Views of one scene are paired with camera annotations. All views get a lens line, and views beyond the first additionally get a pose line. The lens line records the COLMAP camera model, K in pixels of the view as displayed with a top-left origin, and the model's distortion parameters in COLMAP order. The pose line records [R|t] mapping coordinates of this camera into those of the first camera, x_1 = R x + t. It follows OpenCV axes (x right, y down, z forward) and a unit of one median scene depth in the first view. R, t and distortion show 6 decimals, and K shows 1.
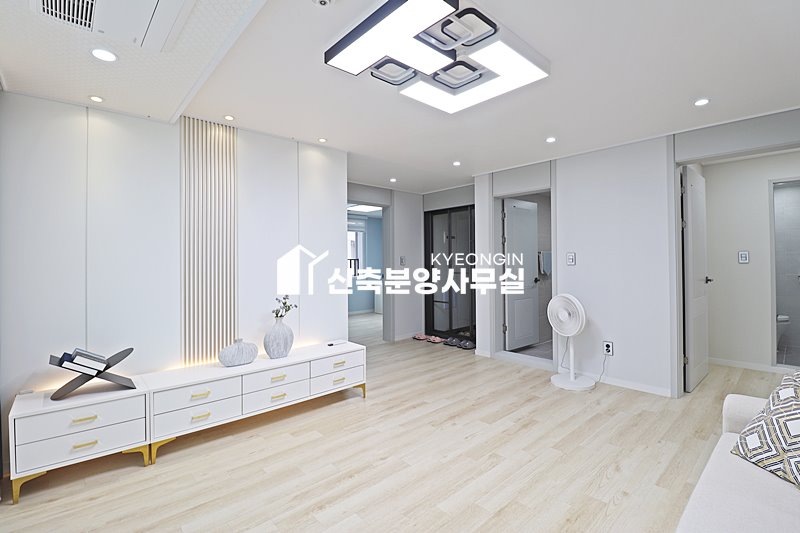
lens RADIAL K [[372.8, 0, 399.7], [0, 372.8, 261.2], [0, 0, 1]] dist [-0.000670, -0.000365]
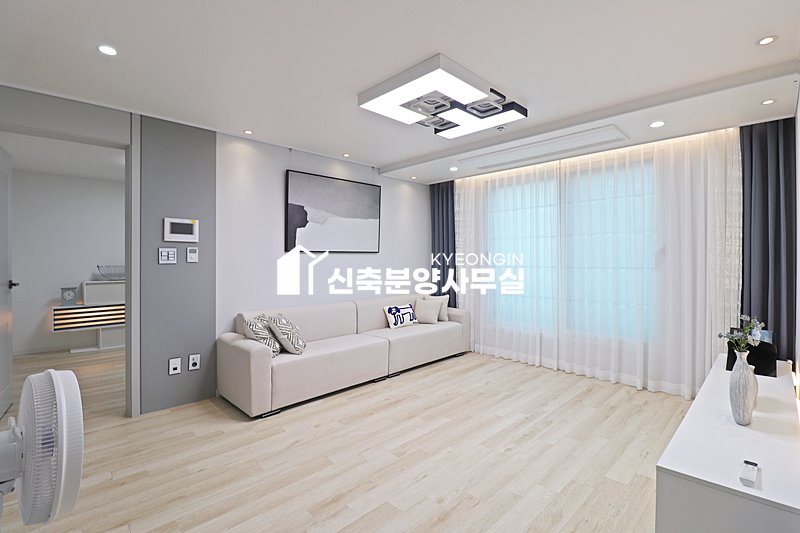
lens RADIAL K [[372.8, 0, 396.5], [0, 372.8, 264.6], [0, 0, 1]] dist [-0.000670, -0.000365]
pose [[-0.999500, 0.008800, -0.030361, 0.282201], [0.008306, 0.999832, 0.016339, 0.002110], [0.030500, 0.016079, -0.999405, 1.942747]]
